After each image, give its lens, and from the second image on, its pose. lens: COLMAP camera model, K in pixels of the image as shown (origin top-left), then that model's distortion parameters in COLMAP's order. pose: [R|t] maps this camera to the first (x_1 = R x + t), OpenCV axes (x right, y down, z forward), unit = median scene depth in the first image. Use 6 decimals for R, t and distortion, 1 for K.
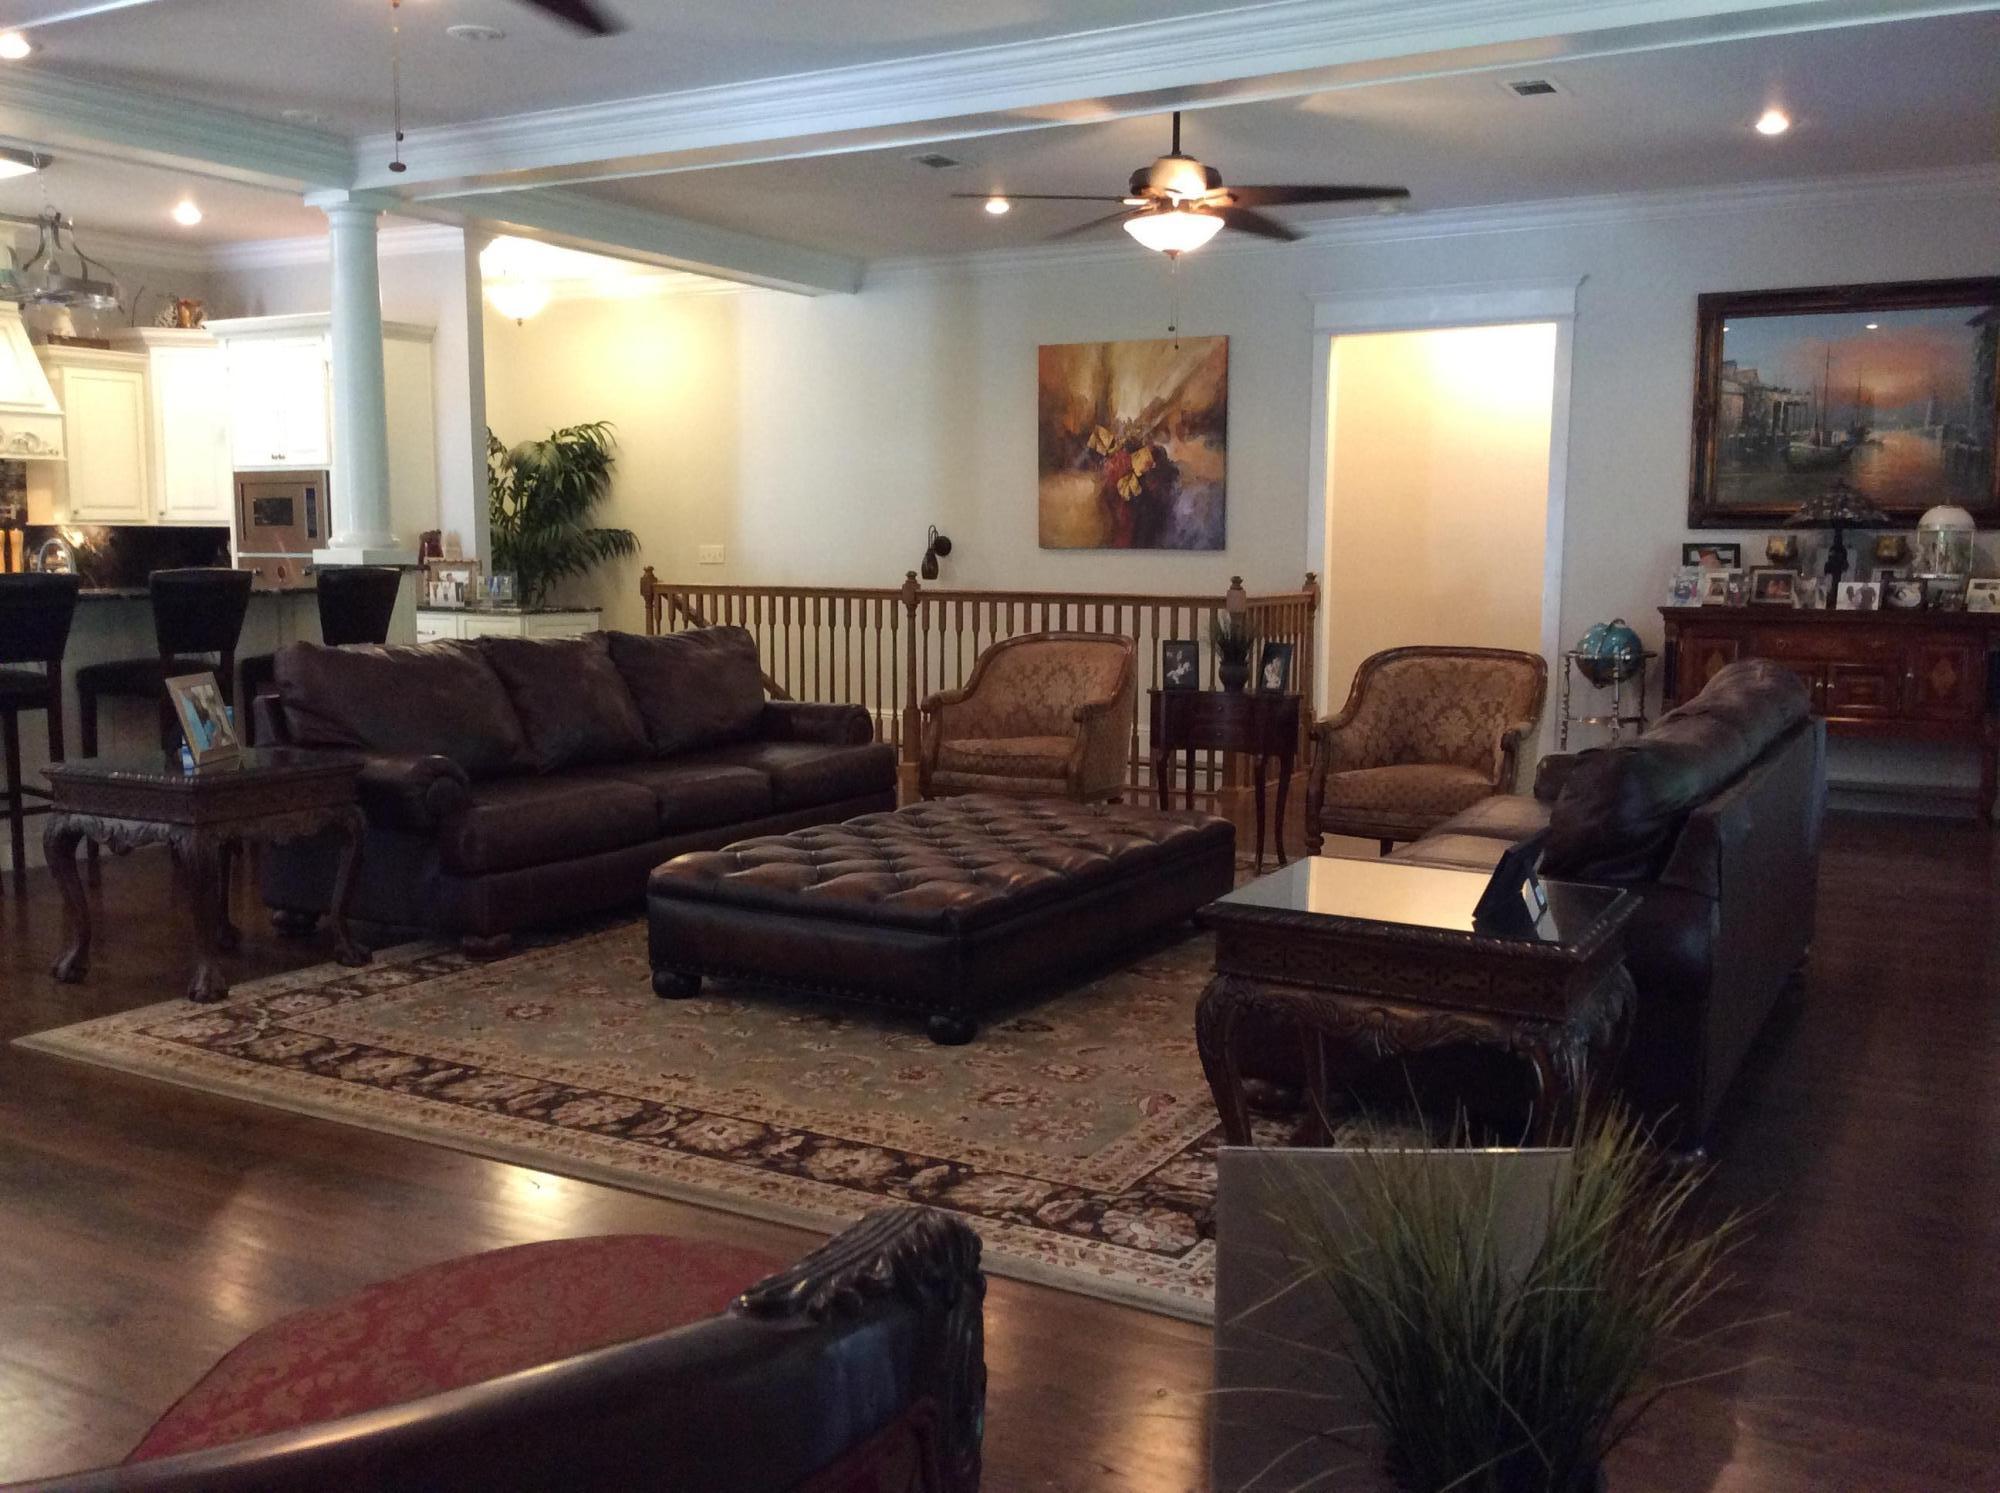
lens RADIAL K [[1831.4, 0, 1000.0], [0, 1831.4, 746.5], [0, 0, 1]] dist [0.108244, -0.197657]
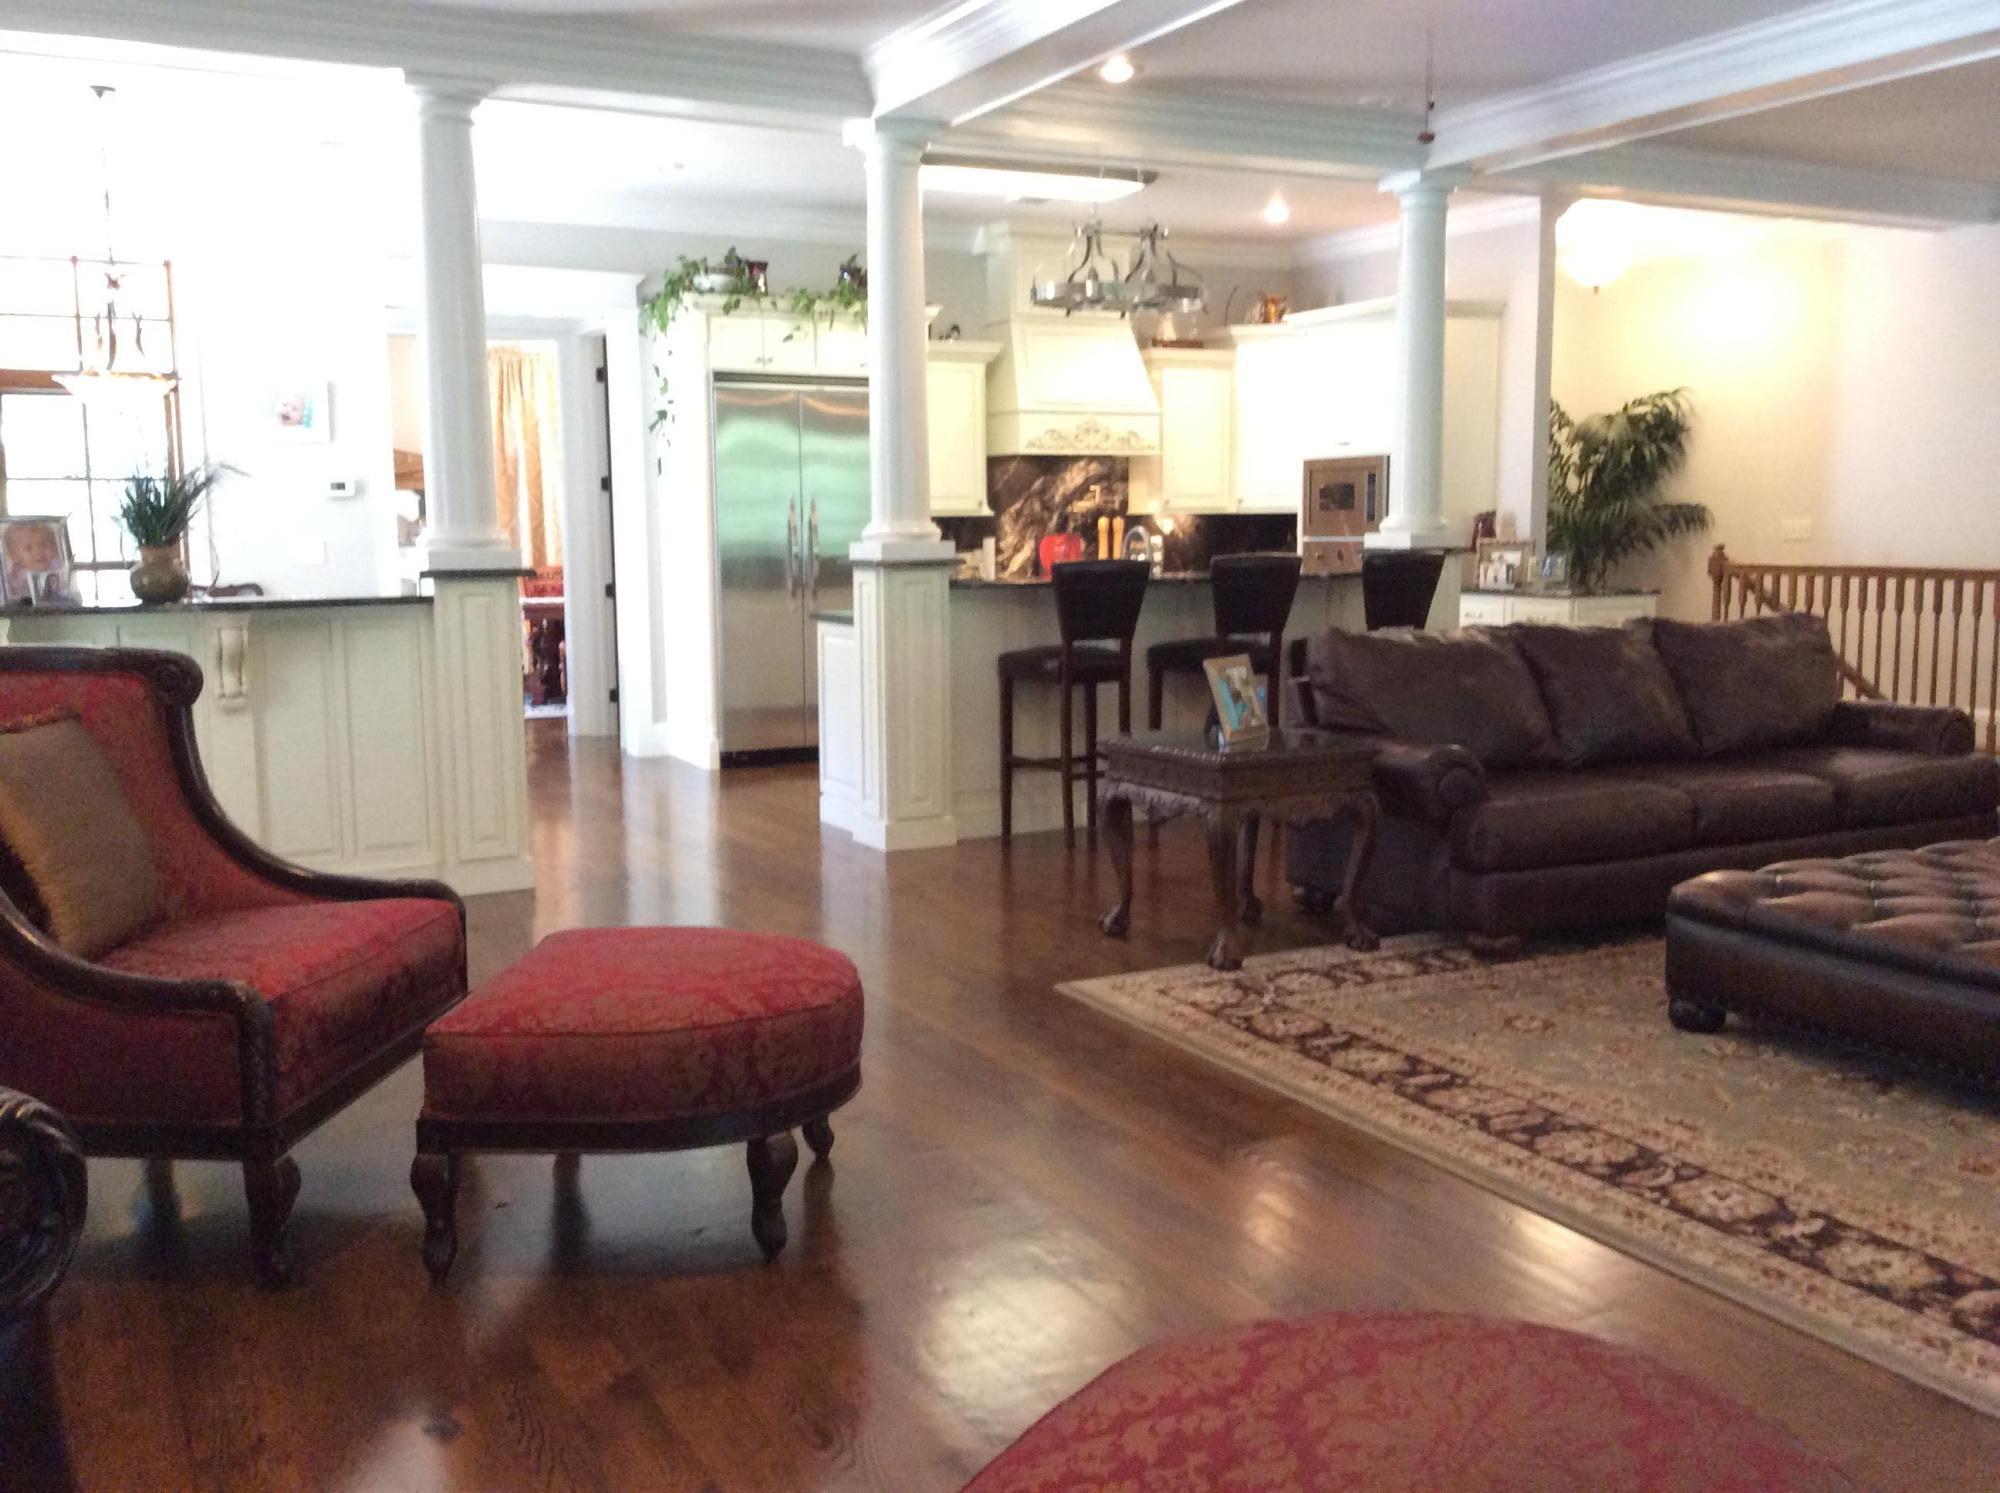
lens RADIAL K [[1841.3, 0, 1000.0], [0, 1841.3, 746.5], [0, 0, 1]] dist [0.169062, -0.381657]
pose [[0.844716, 0.052914, -0.532593, 0.014063], [-0.046867, 0.998591, 0.024879, -0.007335], [0.533159, 0.003945, 0.846006, 0.041372]]
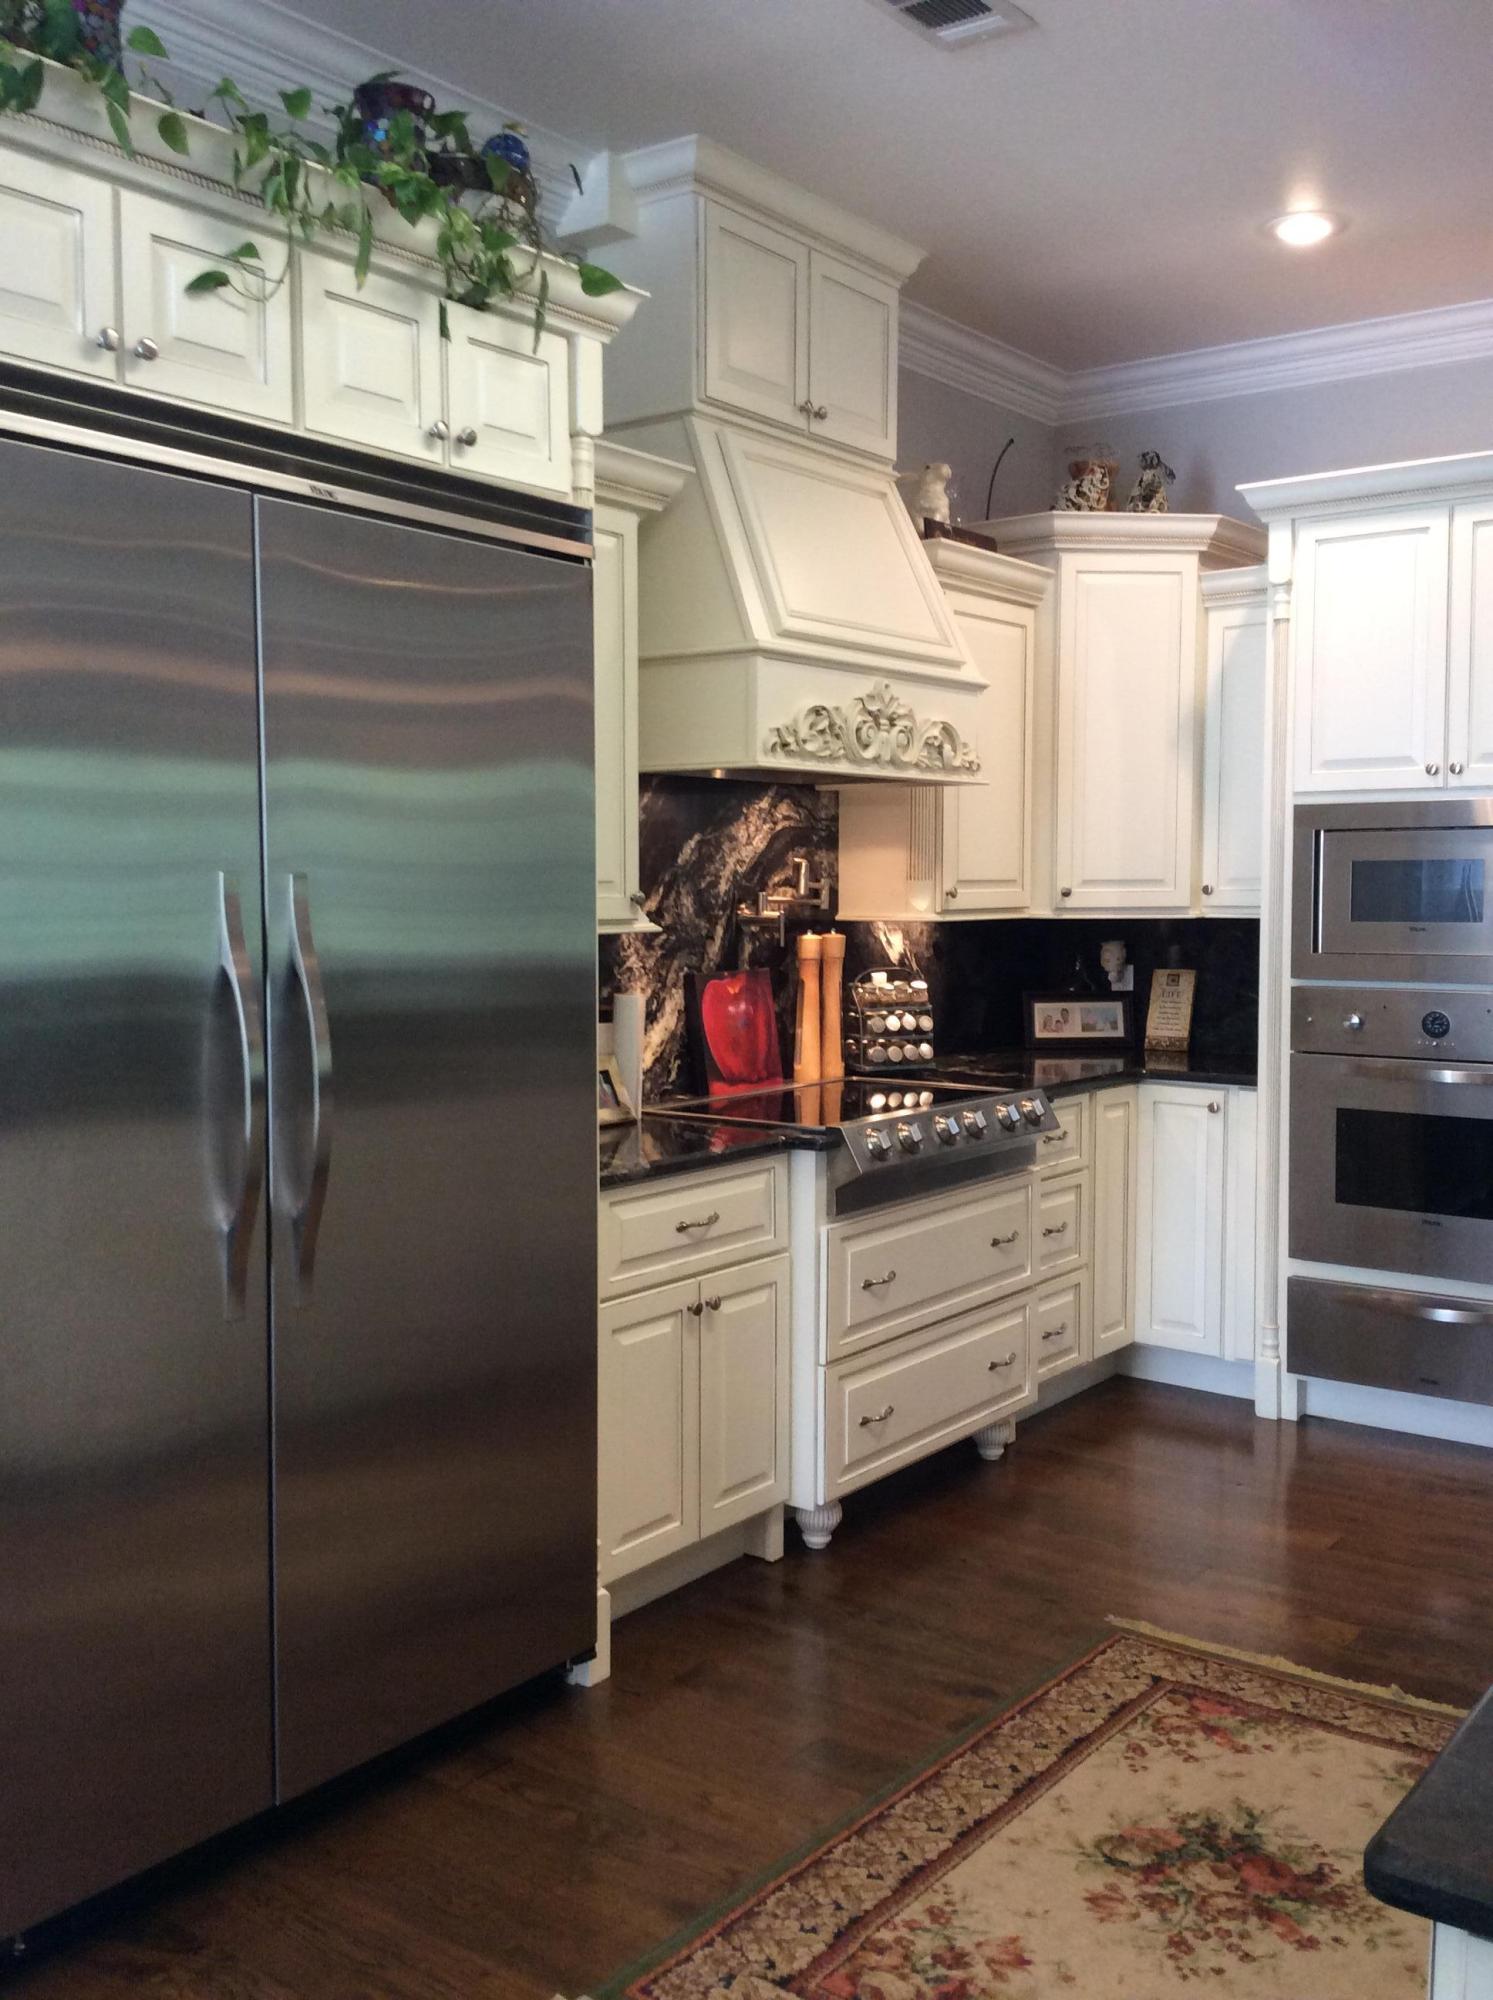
lens RADIAL K [[1831.4, 0, 756.2], [0, 1831.4, 1007.3], [0, 0, 1]] dist [0.108244, -0.197657]
pose [[0.992557, 0.002682, -0.121751, -0.822589], [-0.007846, 0.999089, -0.041953, -0.130064], [0.121528, 0.042596, 0.991674, 0.890929]]
